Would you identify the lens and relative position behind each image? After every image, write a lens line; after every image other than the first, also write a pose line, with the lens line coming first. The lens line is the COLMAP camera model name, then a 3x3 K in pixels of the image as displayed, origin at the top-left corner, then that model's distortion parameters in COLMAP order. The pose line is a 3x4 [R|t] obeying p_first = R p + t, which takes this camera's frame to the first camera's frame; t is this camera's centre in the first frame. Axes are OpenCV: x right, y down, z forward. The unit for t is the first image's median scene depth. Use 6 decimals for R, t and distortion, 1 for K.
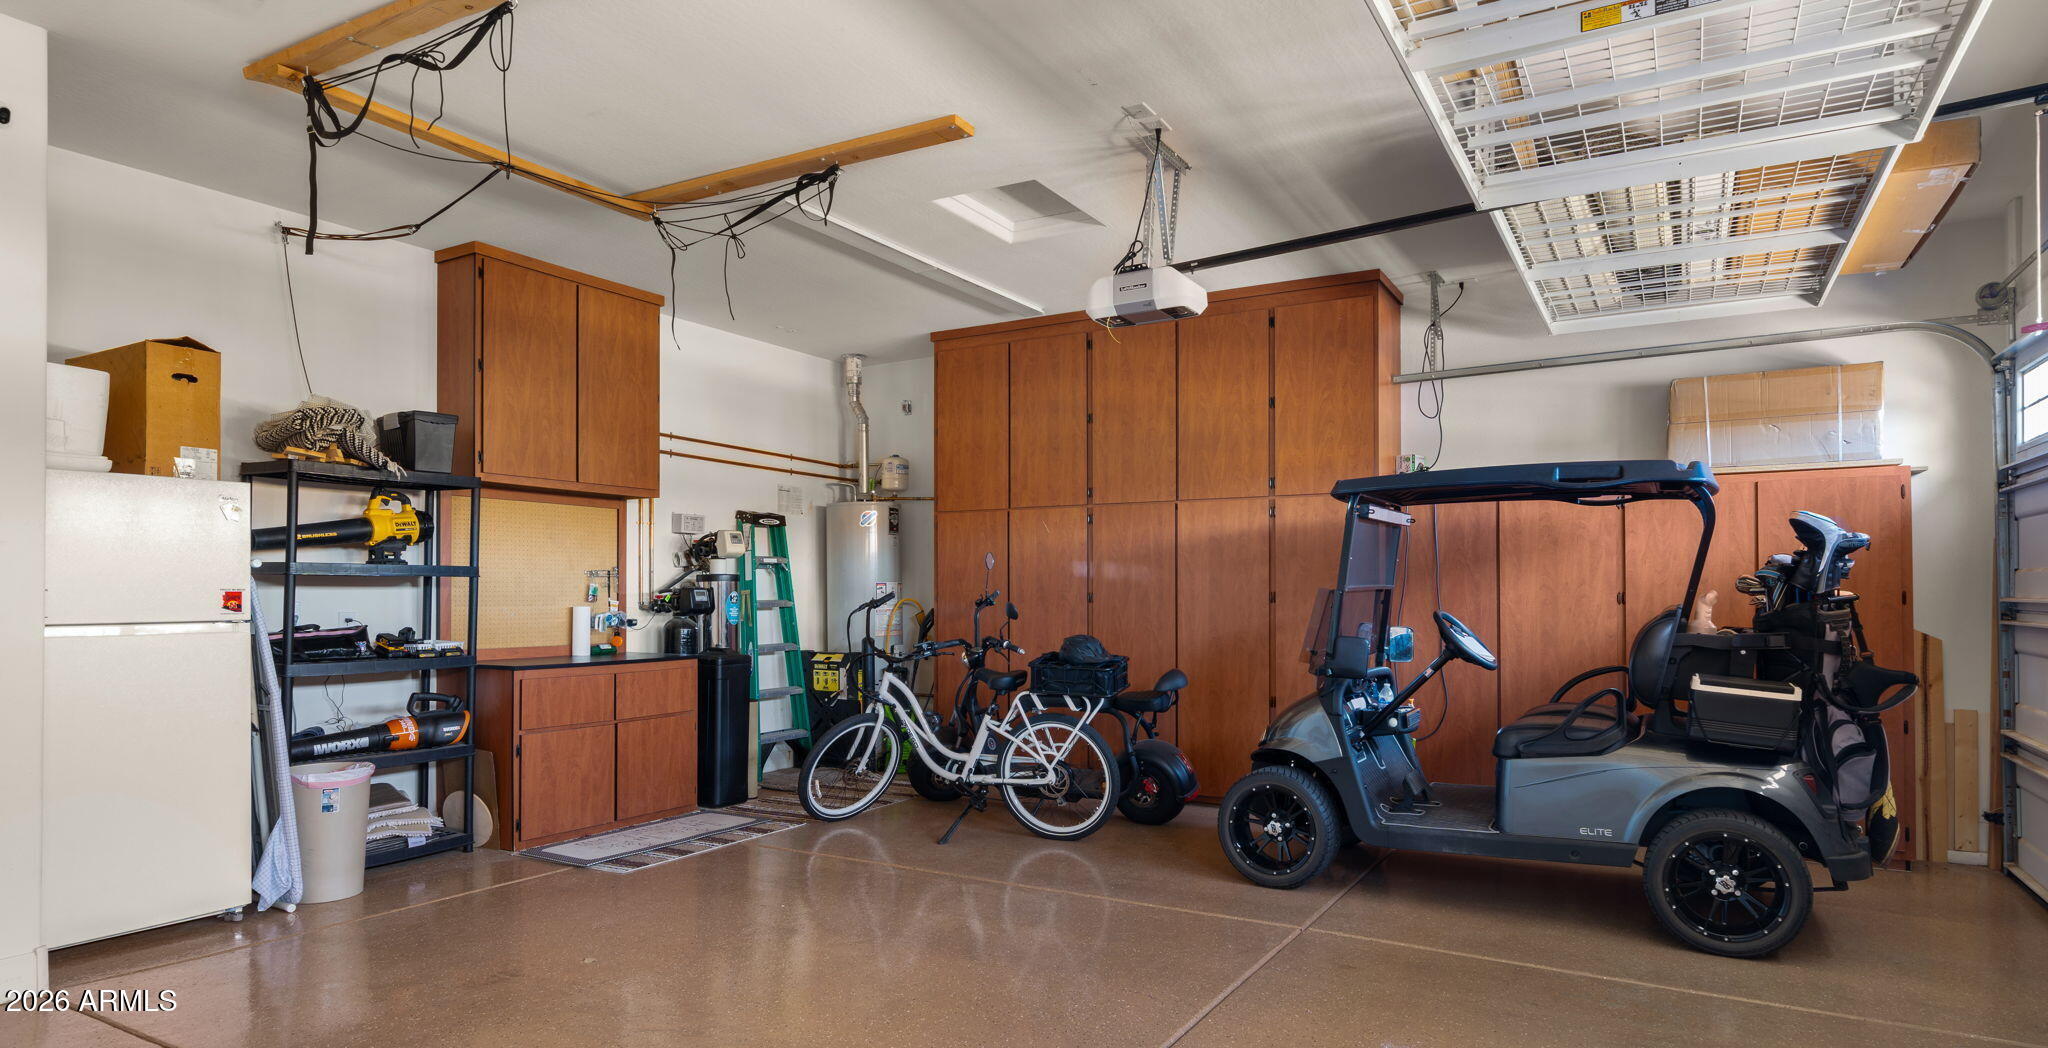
lens RADIAL K [[1140.0, 0, 1018.2], [0, 1140.0, 590.4], [0, 0, 1]] dist [-0.002389, 0.000139]
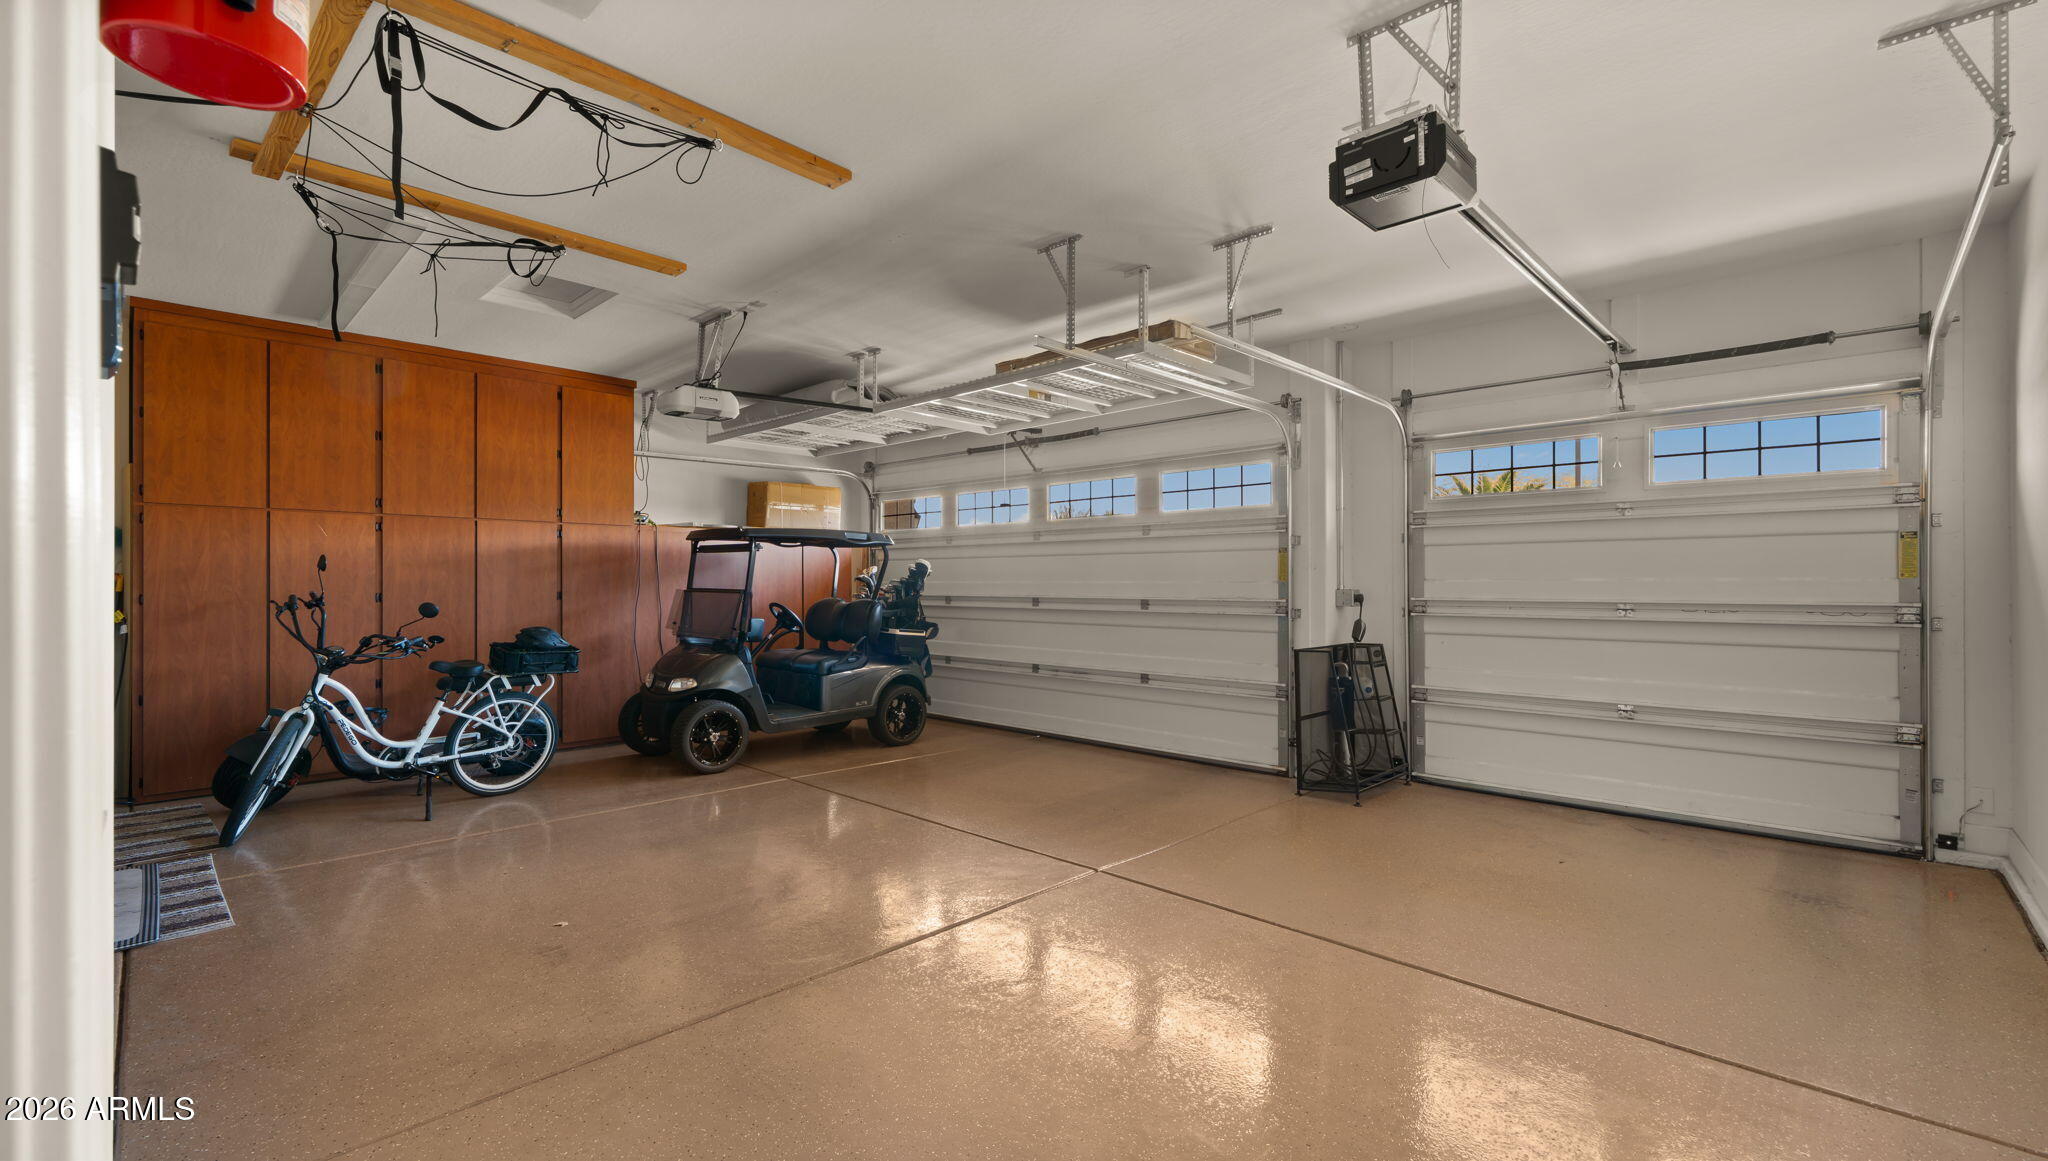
lens RADIAL K [[854.6, 0, 1023.6], [0, 854.6, 583.6], [0, 0, 1]] dist [0.001019, 0.000125]
pose [[0.234894, 0.005384, 0.972006, -0.710428], [-0.002706, 0.999984, -0.004885, -0.005462], [-0.972017, -0.001483, 0.234905, 0.232258]]
